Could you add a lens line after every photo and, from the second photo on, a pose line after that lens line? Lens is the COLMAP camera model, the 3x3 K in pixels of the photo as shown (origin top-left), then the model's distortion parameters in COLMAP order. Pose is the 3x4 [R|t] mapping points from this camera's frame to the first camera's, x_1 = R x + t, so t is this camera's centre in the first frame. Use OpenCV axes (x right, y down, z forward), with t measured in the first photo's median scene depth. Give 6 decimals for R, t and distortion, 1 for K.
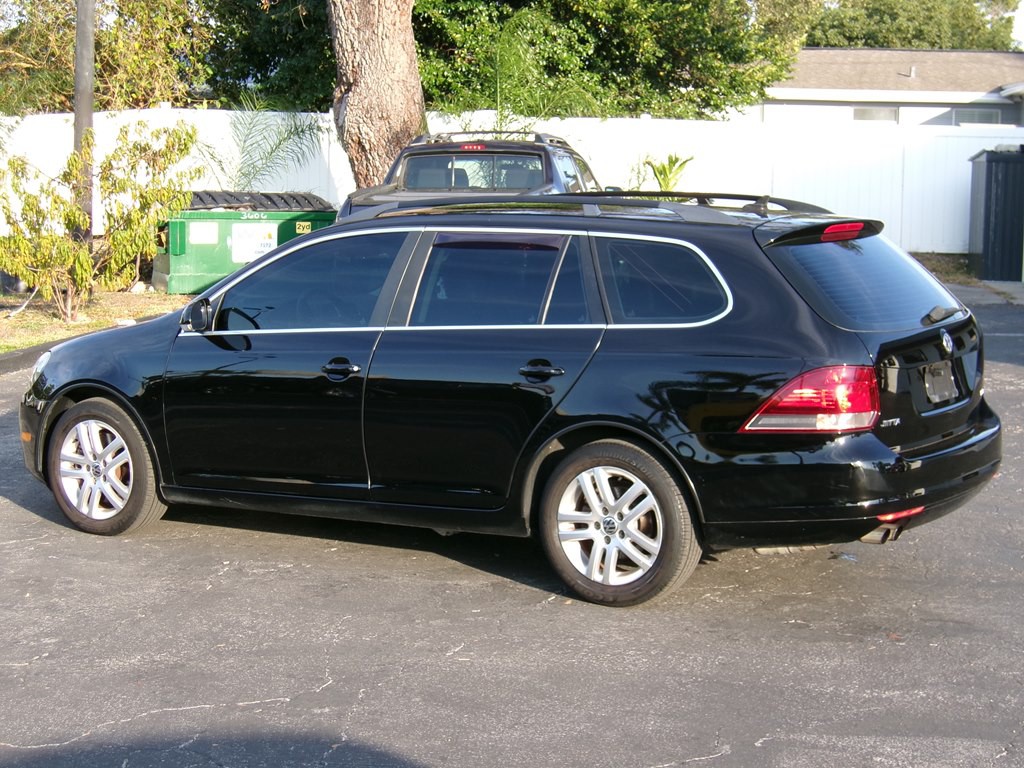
lens RADIAL K [[1989.8, 0, 512.0], [0, 1989.8, 384.0], [0, 0, 1]] dist [-0.078049, -0.355178]
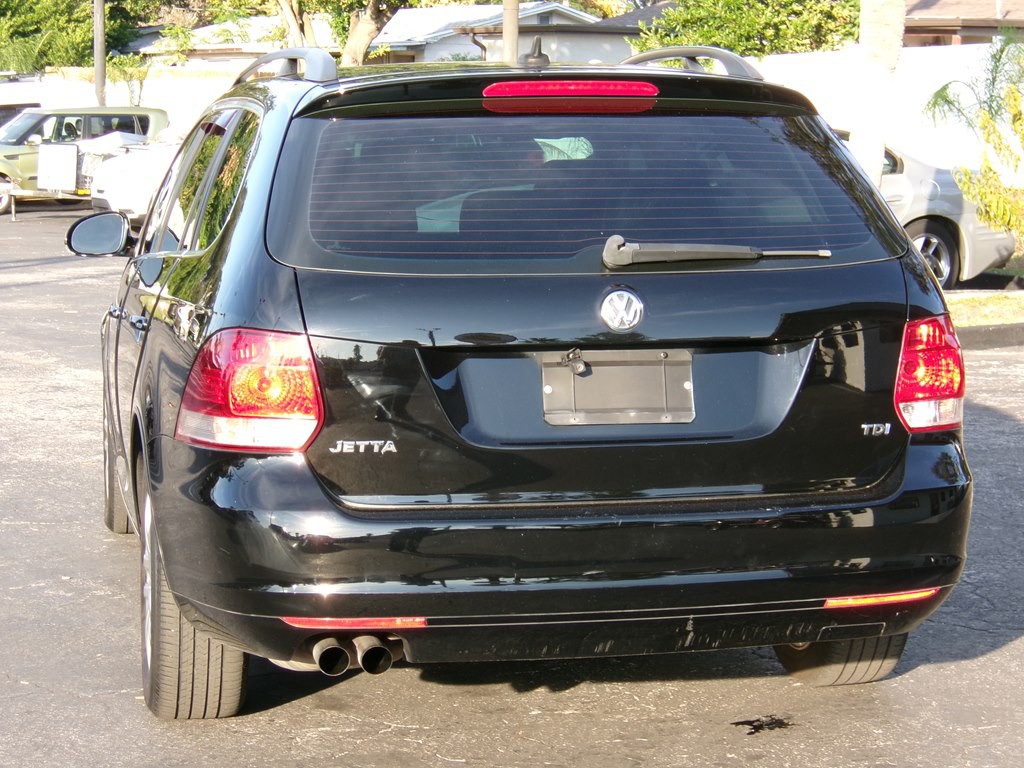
lens RADIAL K [[2456.0, 0, 512.0], [0, 2456.0, 384.0], [0, 0, 1]] dist [-0.096678, -1.028549]
pose [[0.688287, 0.073390, -0.721716, 0.643462], [-0.082635, 0.996326, 0.022506, -0.013924], [0.720716, 0.044148, 0.691823, 0.546516]]
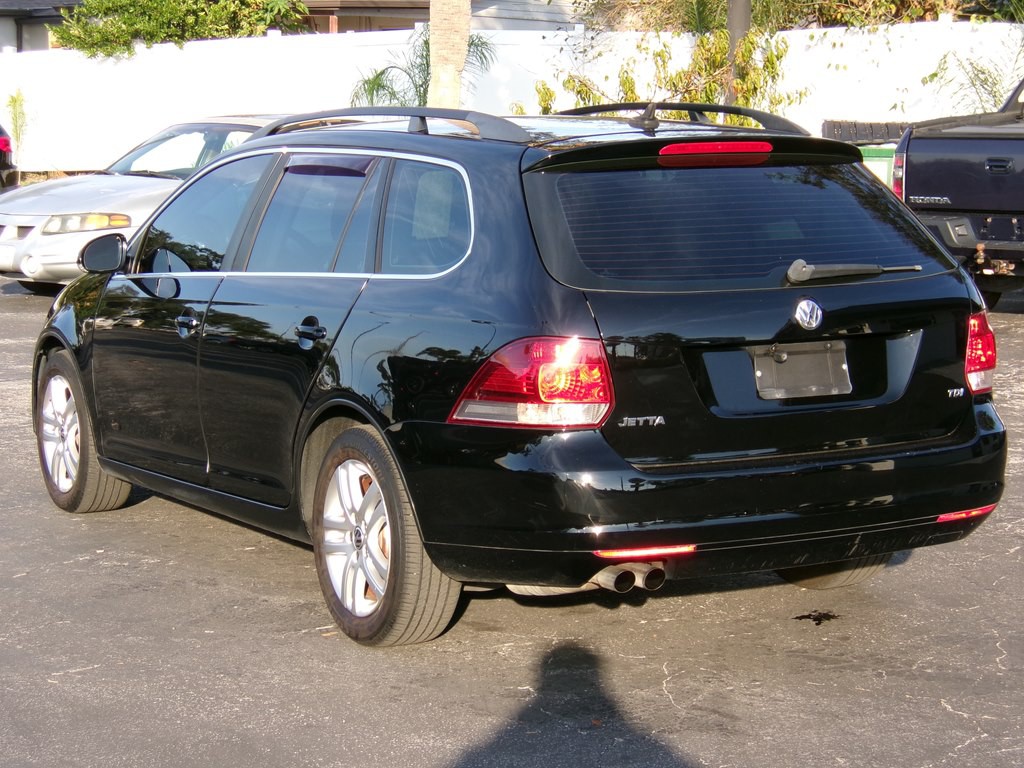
lens RADIAL K [[2472.3, 0, 512.0], [0, 2472.3, 384.0], [0, 0, 1]] dist [-0.115234, -0.858839]
pose [[0.874365, 0.050445, -0.482640, 0.539949], [-0.048674, 0.998683, 0.016201, -0.005422], [0.482822, 0.009327, 0.875669, 0.197205]]
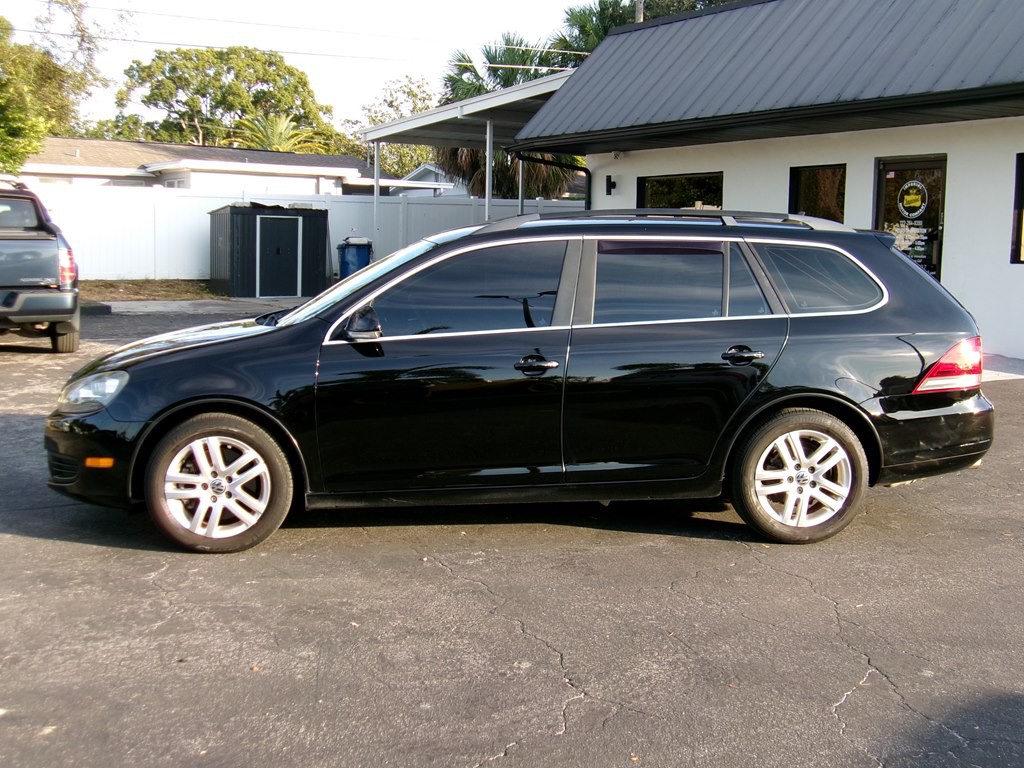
lens RADIAL K [[1274.2, 0, 514.8], [0, 1274.2, 389.2], [0, 0, 1]] dist [-0.010640, 0.016699]
pose [[0.787436, -0.070001, 0.612409, -0.551281], [0.060867, 0.997505, 0.035756, -0.021479], [-0.613384, 0.009120, 0.789732, 0.479542]]
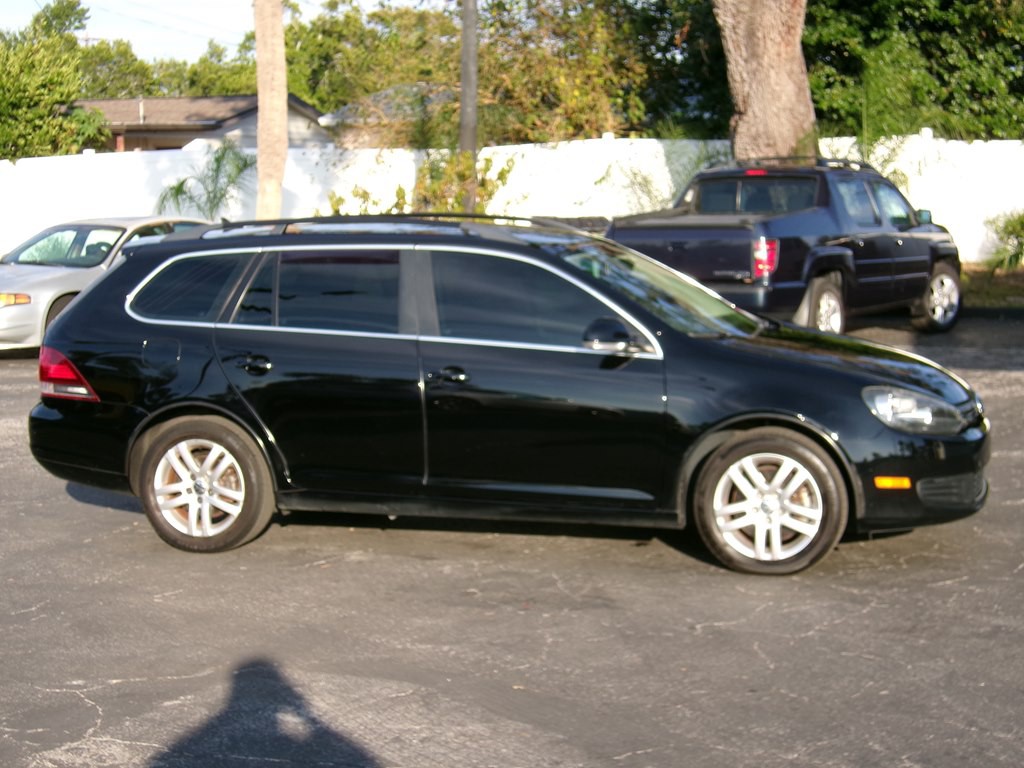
lens RADIAL K [[1989.8, 0, 512.0], [0, 1989.8, 384.0], [0, 0, 1]] dist [-0.078049, -0.355178]
pose [[0.936386, 0.018619, -0.350478, 0.532289], [-0.023242, 0.999689, -0.008989, 0.010925], [0.350202, 0.016563, 0.936528, -0.054170]]
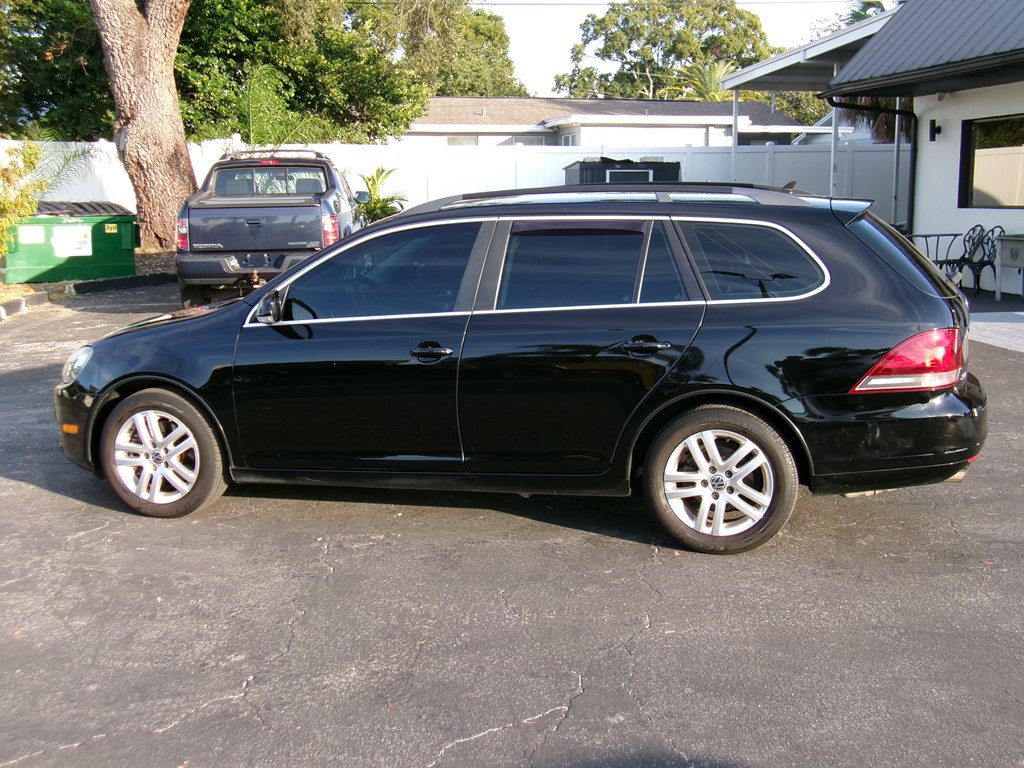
lens RADIAL K [[1270.7, 0, 512.0], [0, 1270.7, 384.0], [0, 0, 1]] dist [-0.011585, 0.028847]
pose [[0.959233, -0.062140, 0.275700, -0.246150], [0.048866, 0.997303, 0.054763, -0.027104], [-0.278359, -0.039058, 0.959683, 0.347839]]
